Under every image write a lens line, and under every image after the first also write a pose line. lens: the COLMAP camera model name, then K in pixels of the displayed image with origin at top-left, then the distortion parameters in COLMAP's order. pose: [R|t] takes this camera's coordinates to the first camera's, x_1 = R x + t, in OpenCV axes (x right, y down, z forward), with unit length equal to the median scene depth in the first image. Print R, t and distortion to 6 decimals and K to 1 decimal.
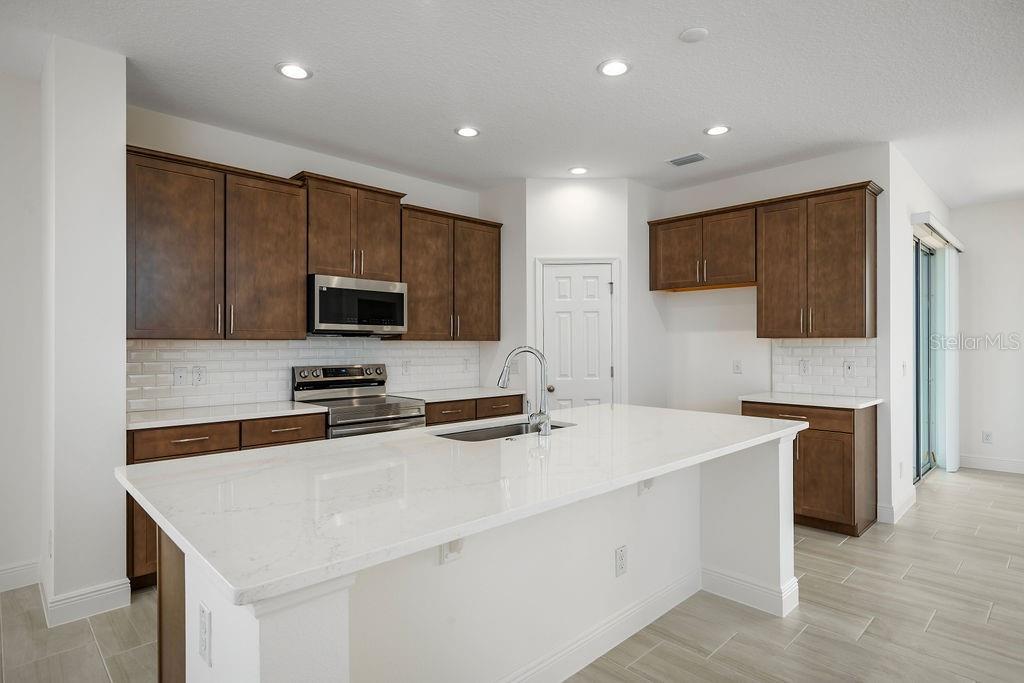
lens RADIAL K [[552.8, 0, 514.5], [0, 552.8, 343.5], [0, 0, 1]] dist [0.003930, 0.000807]
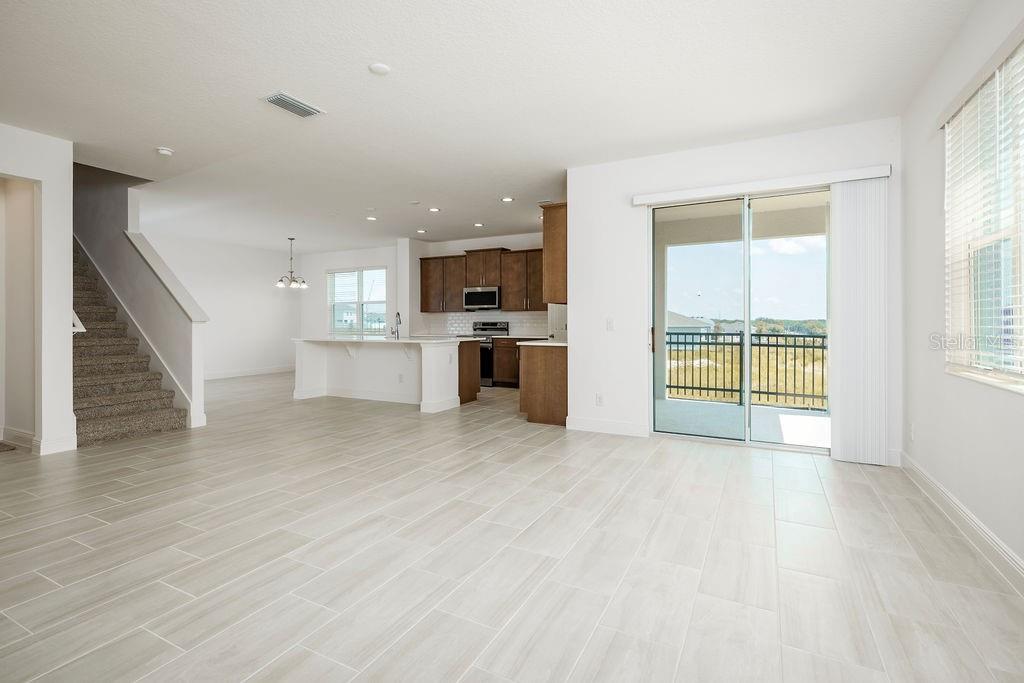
lens RADIAL K [[463.5, 0, 512.7], [0, 463.5, 323.4], [0, 0, 1]] dist [0.008529, -0.000466]
pose [[0.317495, 0.002148, -0.948257, 1.680172], [0.002578, 0.999992, 0.003128, 0.039919], [0.948256, -0.003438, 0.317487, 0.440405]]
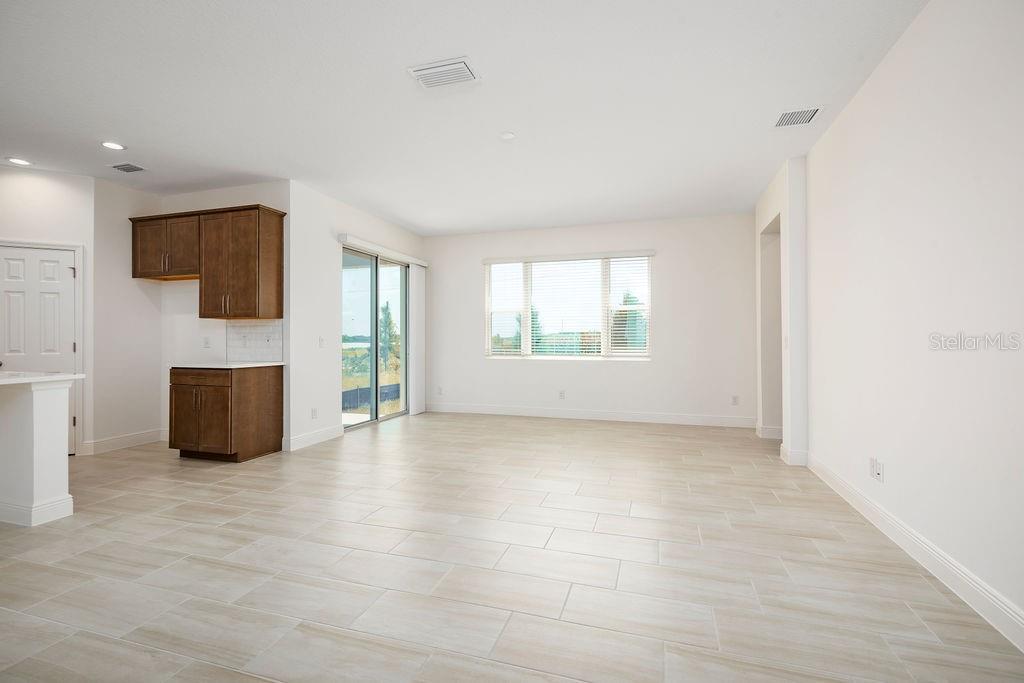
lens RADIAL K [[463.5, 0, 515.7], [0, 463.5, 337.2], [0, 0, 1]] dist [0.008529, -0.000466]
pose [[0.884007, 0.002736, 0.467465, 0.596301], [-0.001875, 0.999996, -0.002308, 0.035968], [-0.467470, 0.001164, 0.884008, -0.292427]]
